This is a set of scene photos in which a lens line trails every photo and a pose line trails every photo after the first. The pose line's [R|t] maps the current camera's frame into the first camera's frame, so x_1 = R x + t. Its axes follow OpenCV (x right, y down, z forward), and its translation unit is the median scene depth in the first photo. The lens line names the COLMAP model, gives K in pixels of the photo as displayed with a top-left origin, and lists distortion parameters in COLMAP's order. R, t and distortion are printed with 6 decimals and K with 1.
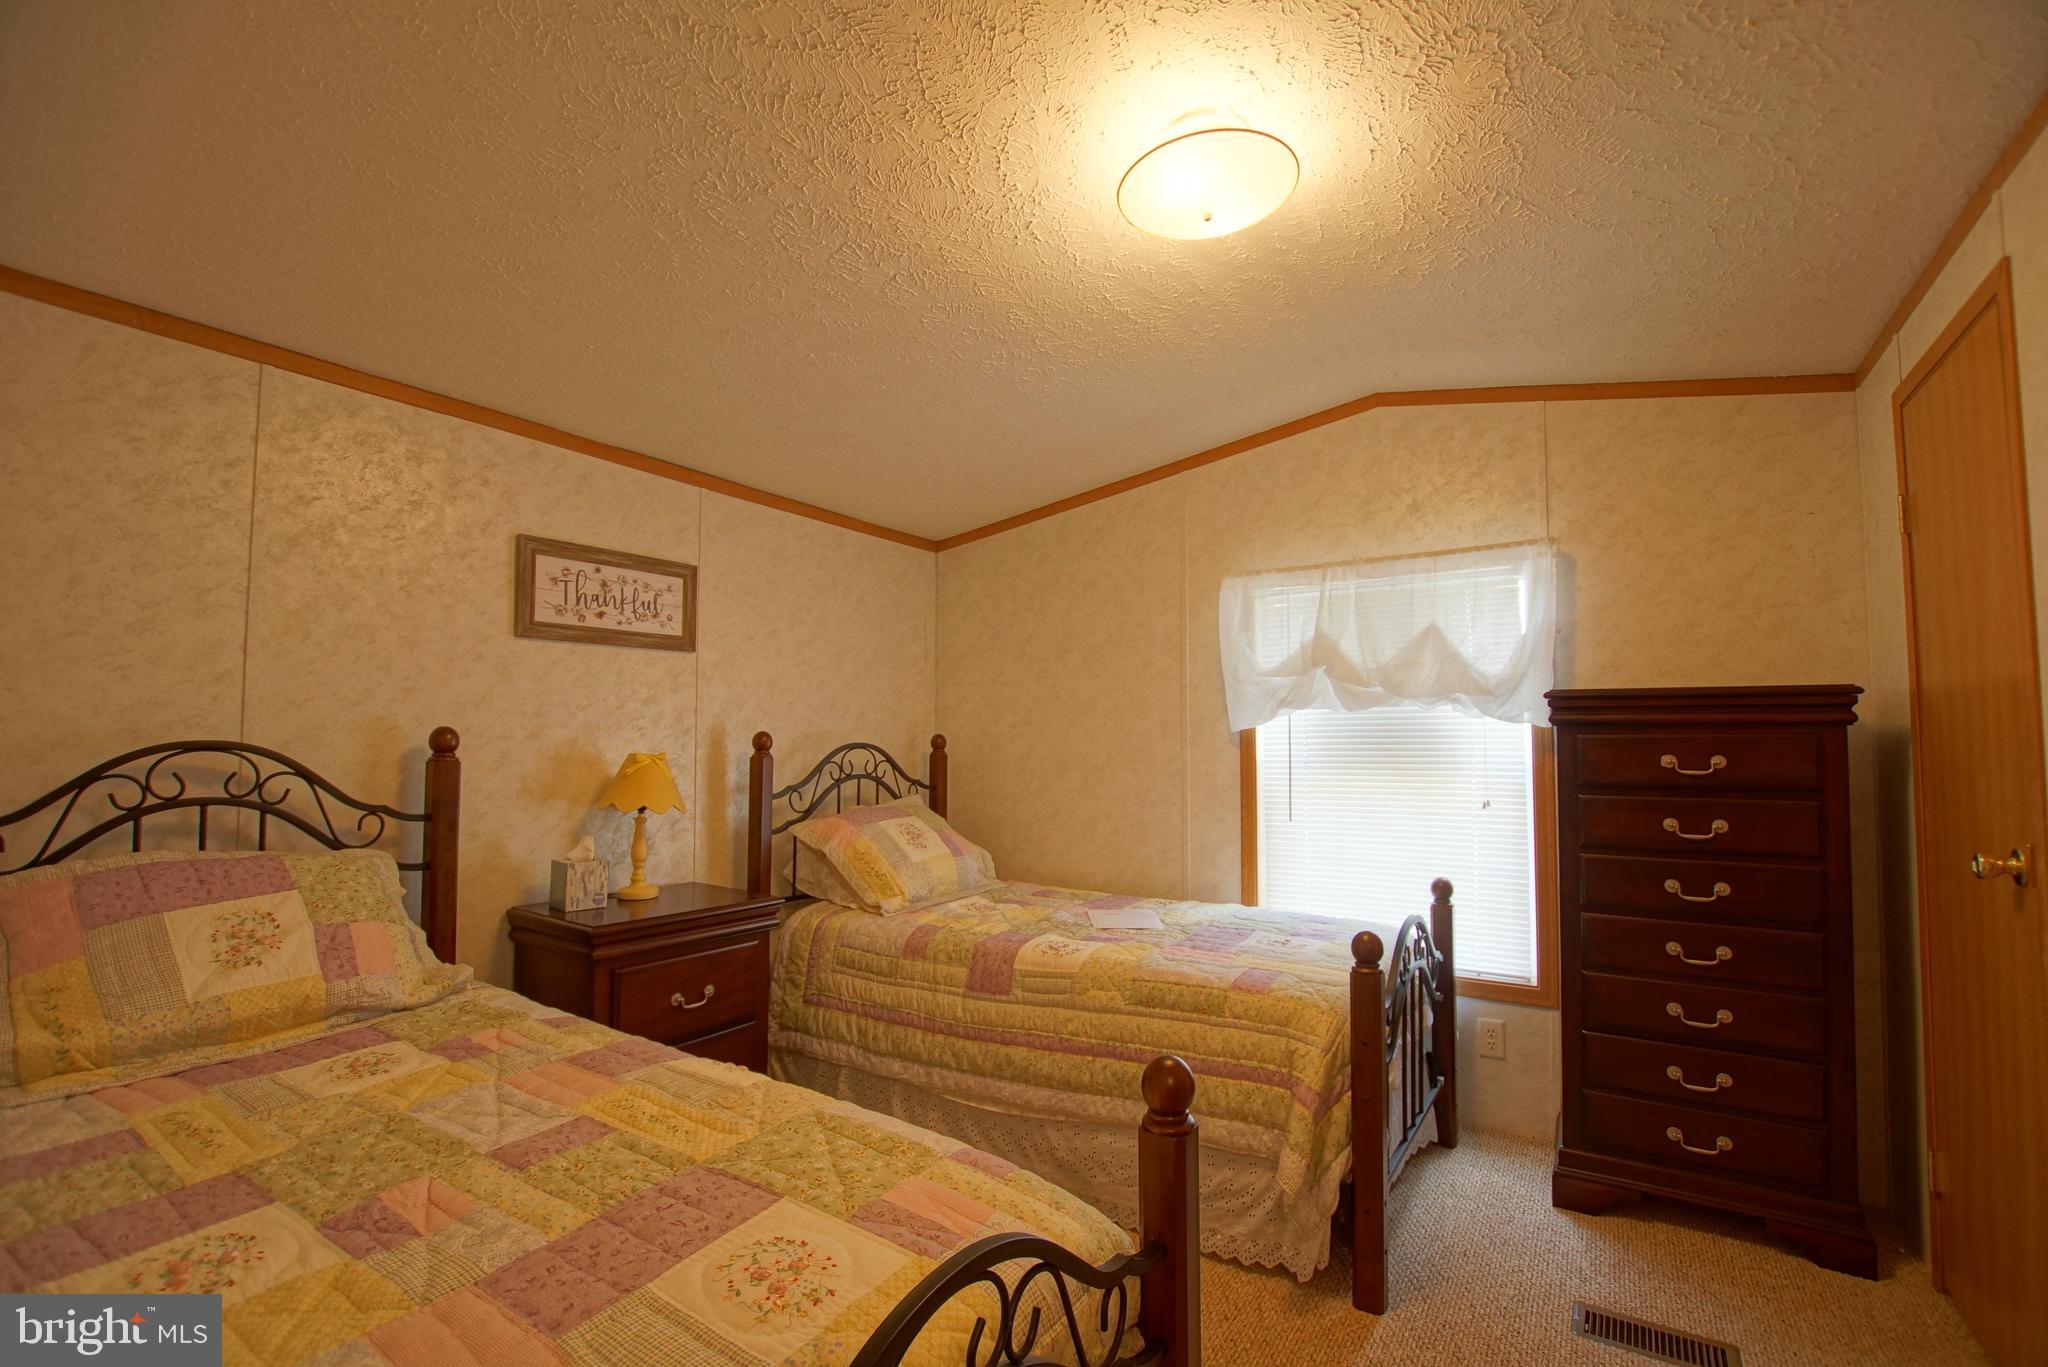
lens RADIAL K [[902.6, 0, 1022.5], [0, 902.6, 693.7], [0, 0, 1]] dist [-0.029673, 0.003346]
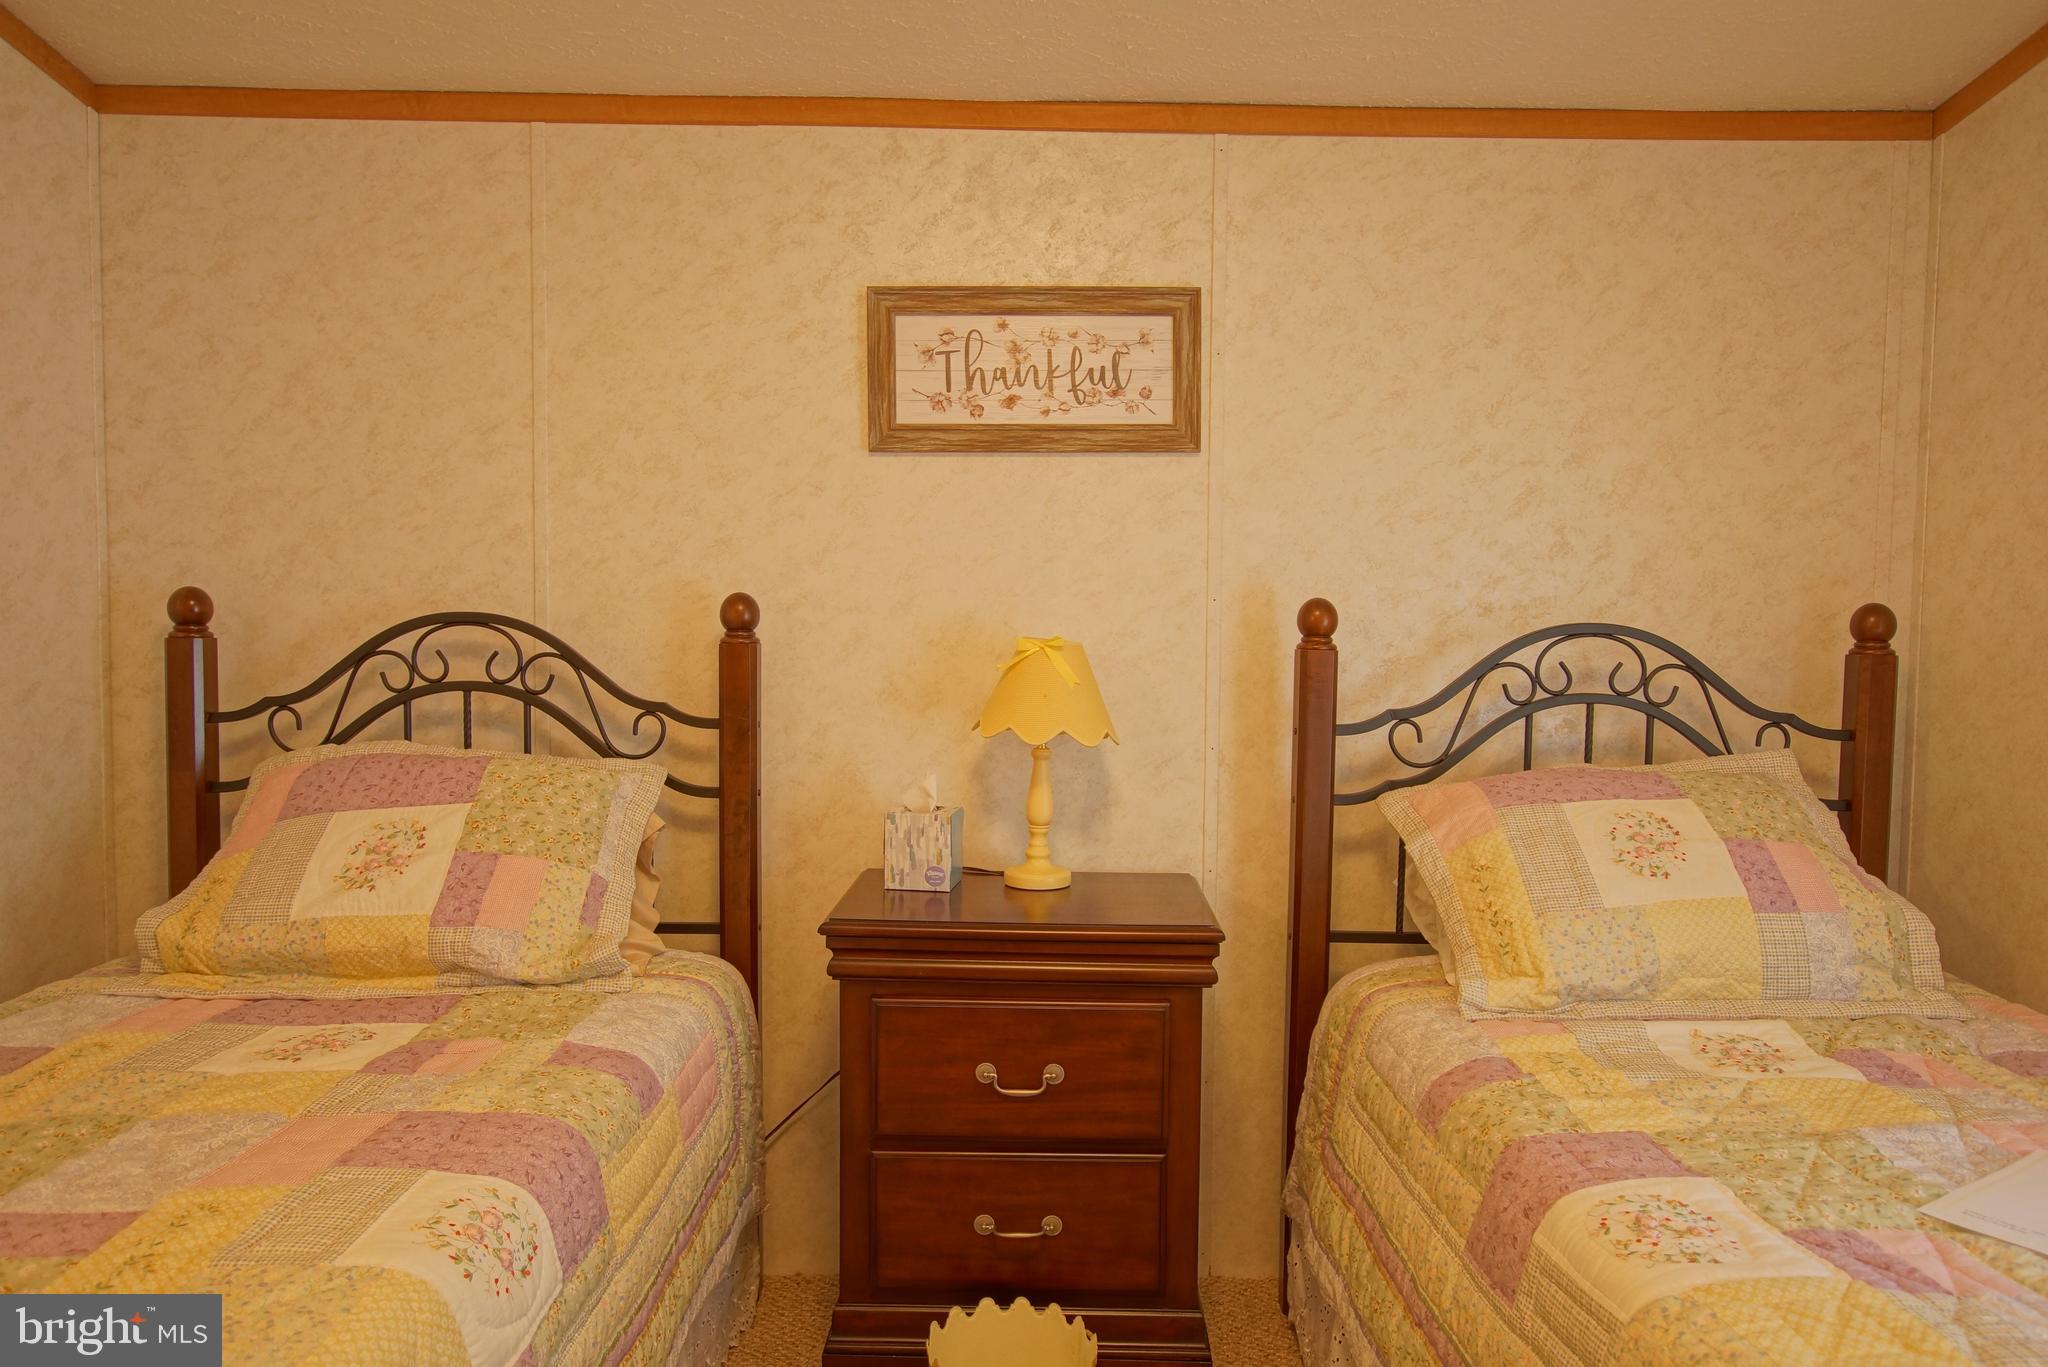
lens RADIAL K [[1413.3, 0, 1024.6], [0, 1413.3, 686.1], [0, 0, 1]] dist [-0.005887, 0.010149]
pose [[0.551712, 0.043273, -0.832912, 0.335642], [0.036725, 0.996424, 0.076095, 0.029627], [0.833226, -0.072571, 0.548149, 0.513957]]
